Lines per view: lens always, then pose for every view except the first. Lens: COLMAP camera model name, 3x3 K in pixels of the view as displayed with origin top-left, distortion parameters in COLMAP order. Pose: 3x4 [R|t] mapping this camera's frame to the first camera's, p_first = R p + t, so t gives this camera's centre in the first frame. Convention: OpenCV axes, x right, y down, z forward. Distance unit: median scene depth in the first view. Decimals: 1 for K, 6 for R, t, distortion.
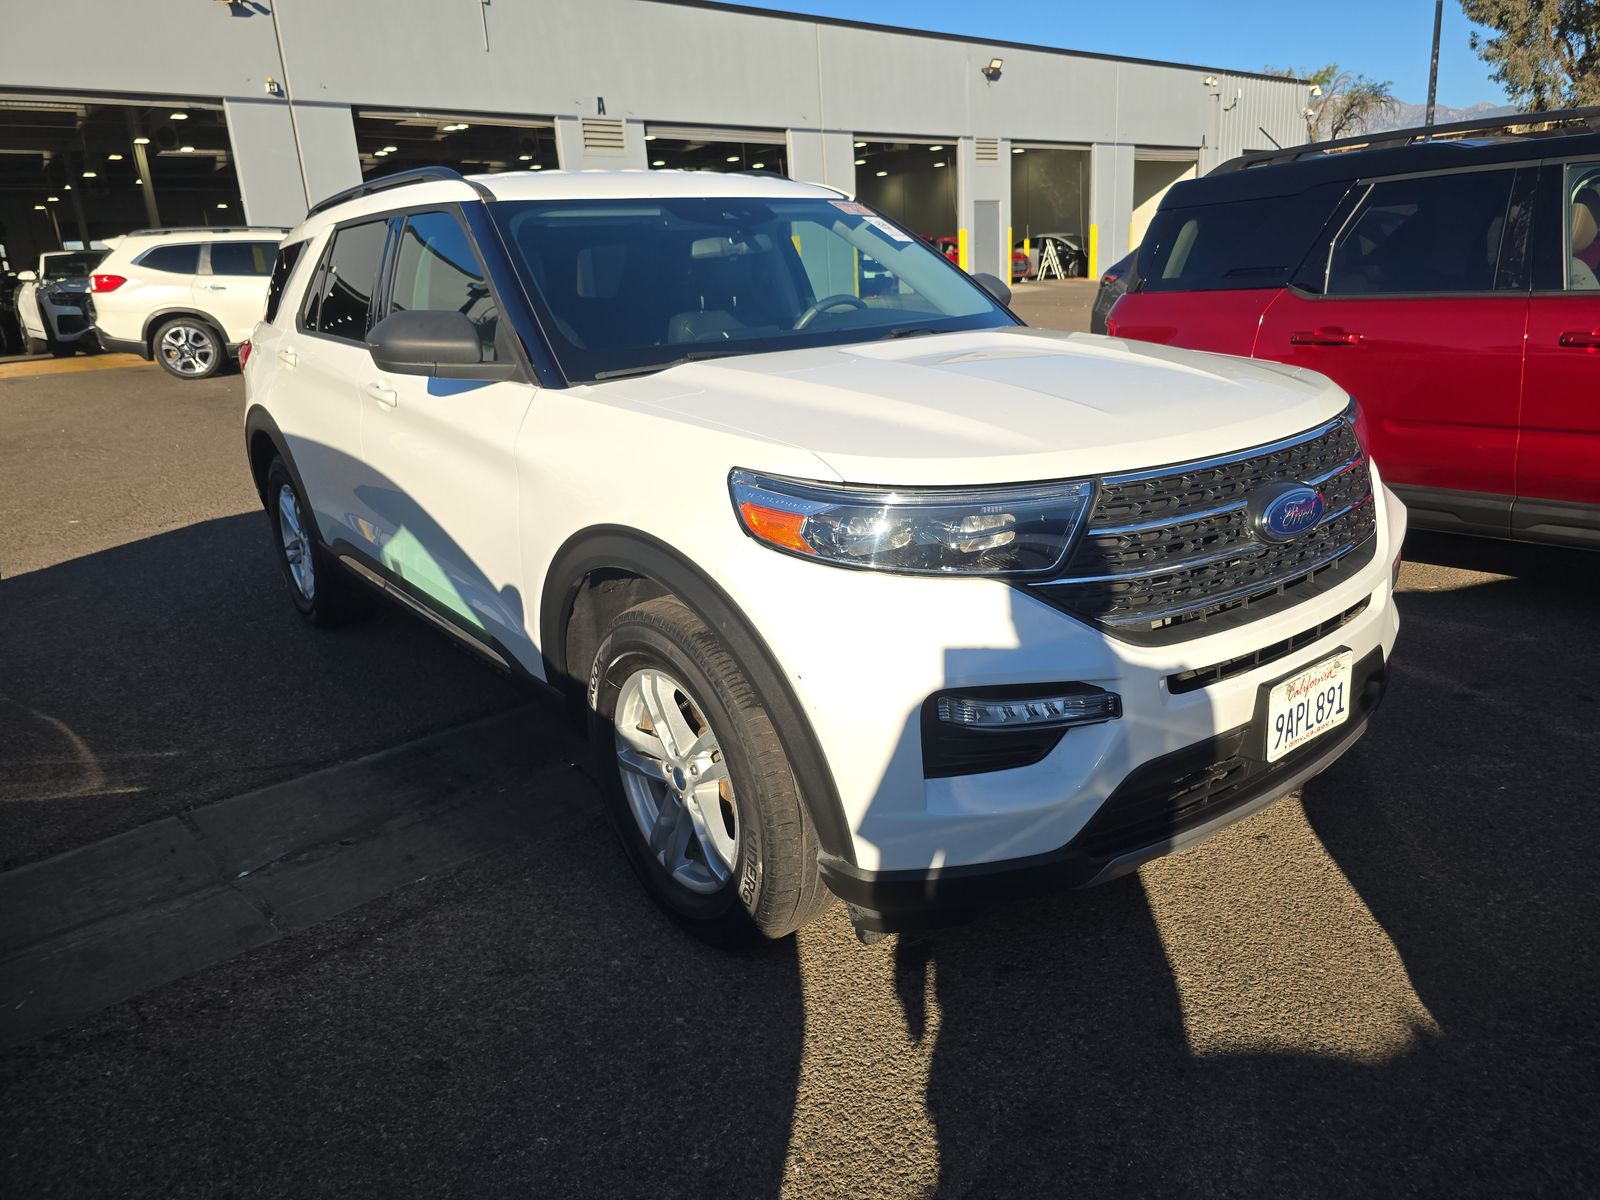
lens RADIAL K [[1067.2, 0, 800.0], [0, 1067.2, 600.0], [0, 0, 1]] dist [0.031128, -0.025214]
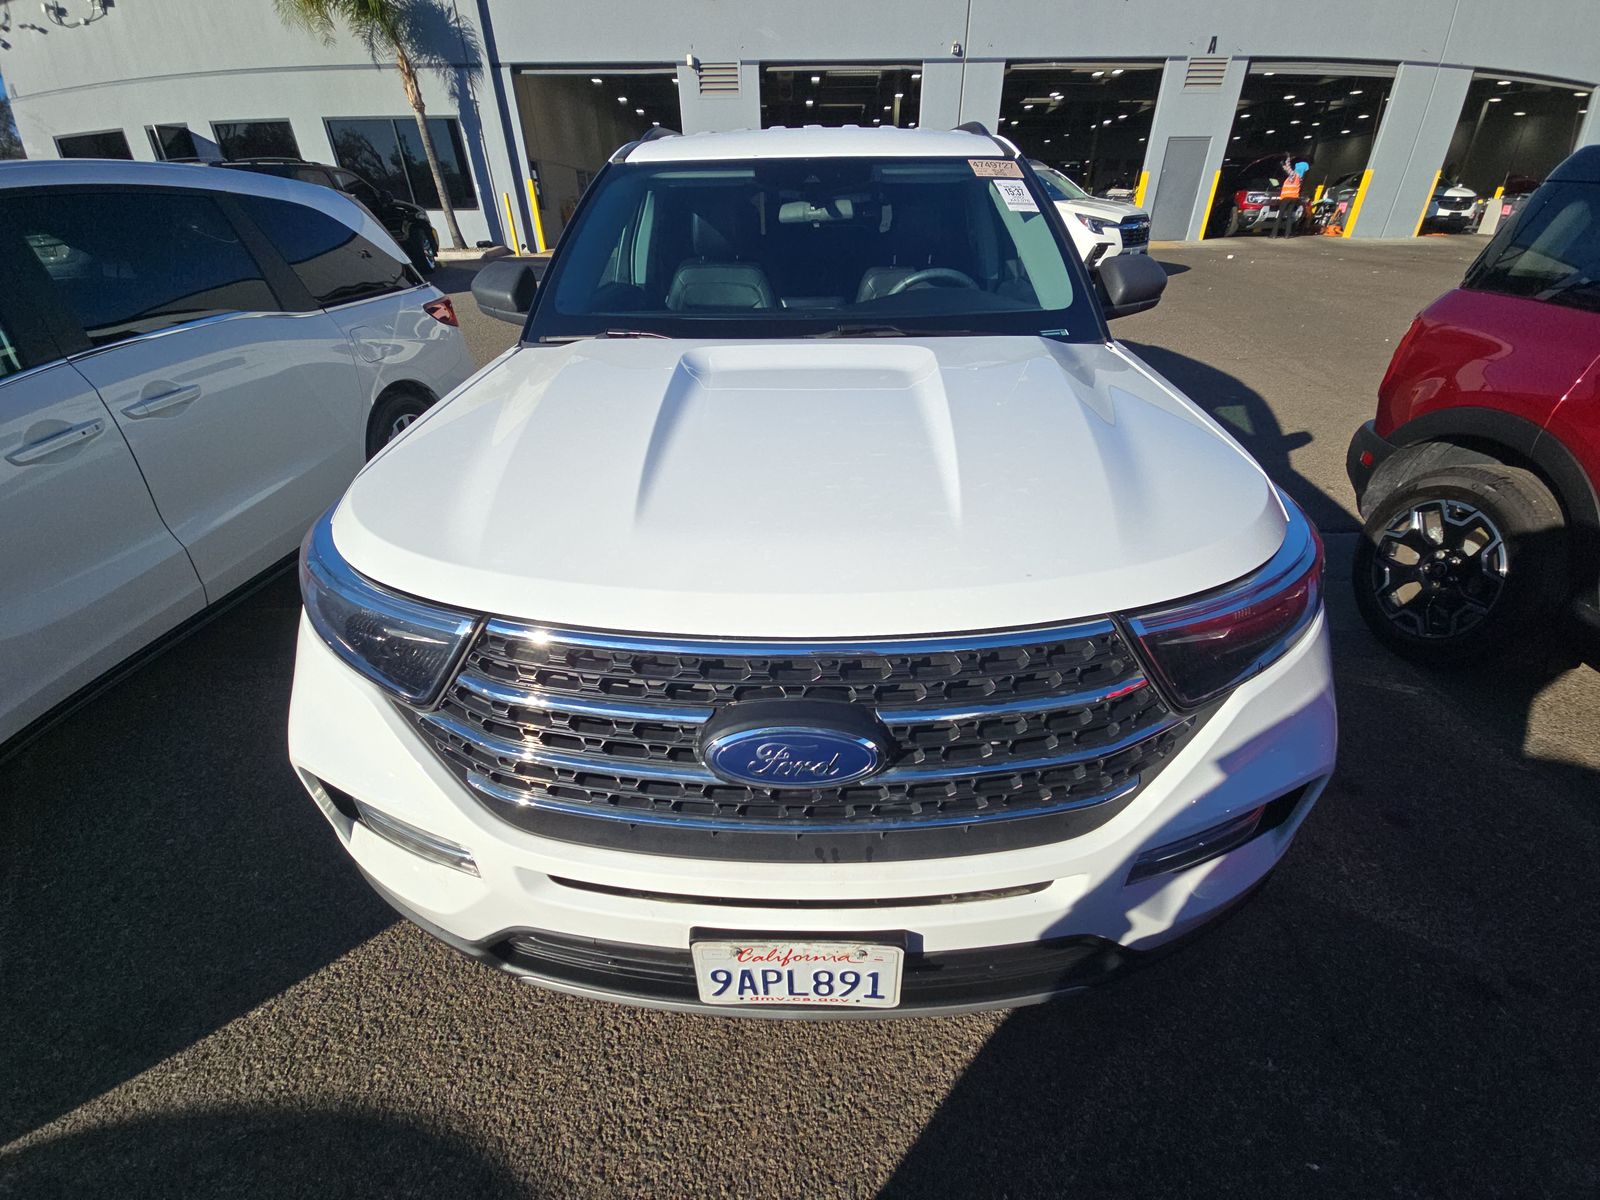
lens RADIAL K [[645.1, 0, 800.0], [0, 645.1, 600.0], [0, 0, 1]] dist [0.001098, 0.000092]
pose [[0.779588, 0.361198, -0.511643, 0.285482], [-0.212936, 0.921136, 0.325834, -0.162513], [0.588983, -0.145069, 0.795018, 0.402407]]
